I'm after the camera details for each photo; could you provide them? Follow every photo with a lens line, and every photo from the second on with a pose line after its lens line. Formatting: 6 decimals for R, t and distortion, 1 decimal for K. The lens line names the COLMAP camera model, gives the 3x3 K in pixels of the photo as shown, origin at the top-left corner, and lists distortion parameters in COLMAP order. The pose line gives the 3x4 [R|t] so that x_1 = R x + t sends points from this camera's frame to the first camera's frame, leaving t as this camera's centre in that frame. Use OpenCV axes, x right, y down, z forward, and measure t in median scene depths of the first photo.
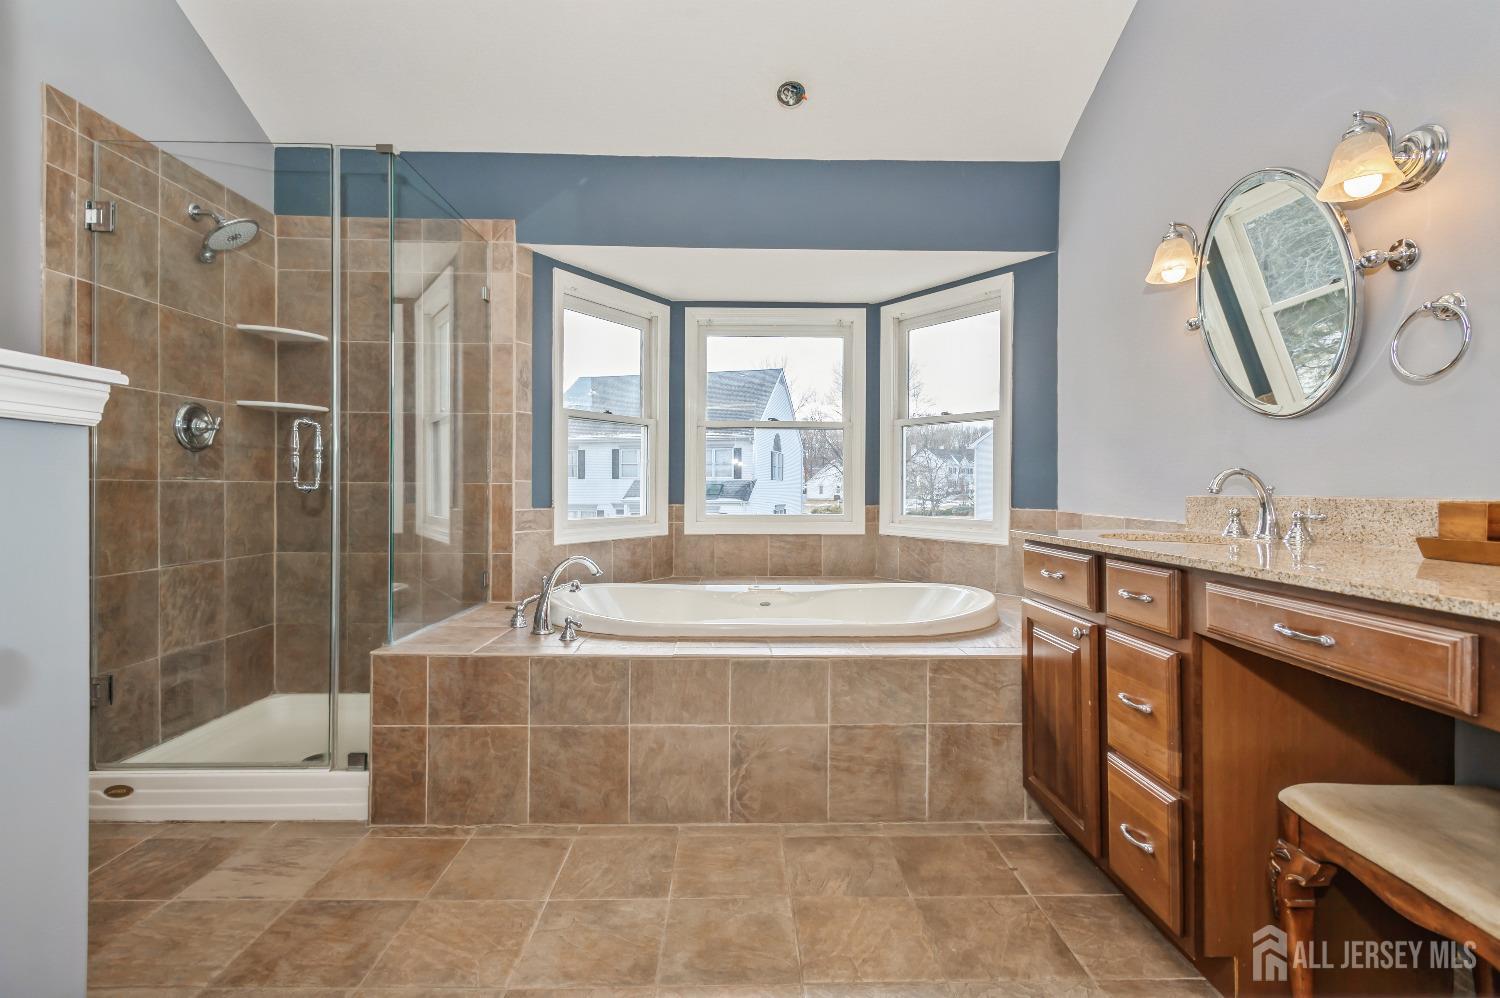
lens RADIAL K [[716.1, 0, 750.1], [0, 716.1, 490.8], [0, 0, 1]] dist [0.019107, -0.001943]
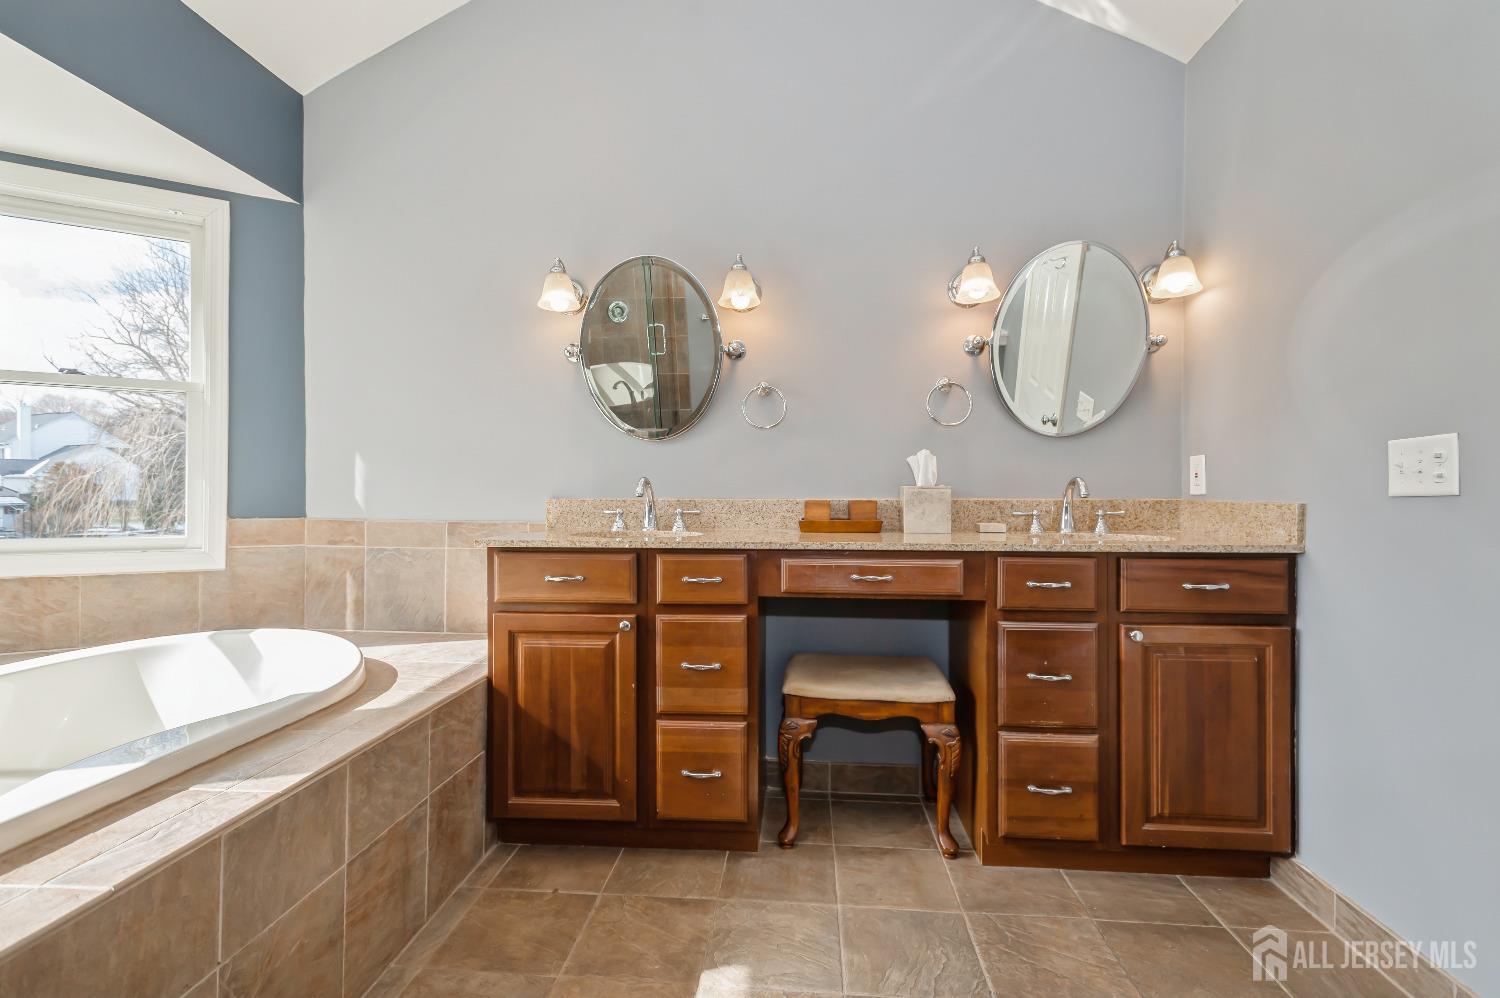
lens RADIAL K [[716.1, 0, 750.8], [0, 716.1, 494.0], [0, 0, 1]] dist [0.019107, -0.001943]
pose [[0.091818, -0.007319, 0.995749, -0.525700], [0.002941, 0.999971, 0.007078, -0.008438], [-0.995771, 0.002279, 0.091837, 0.610393]]
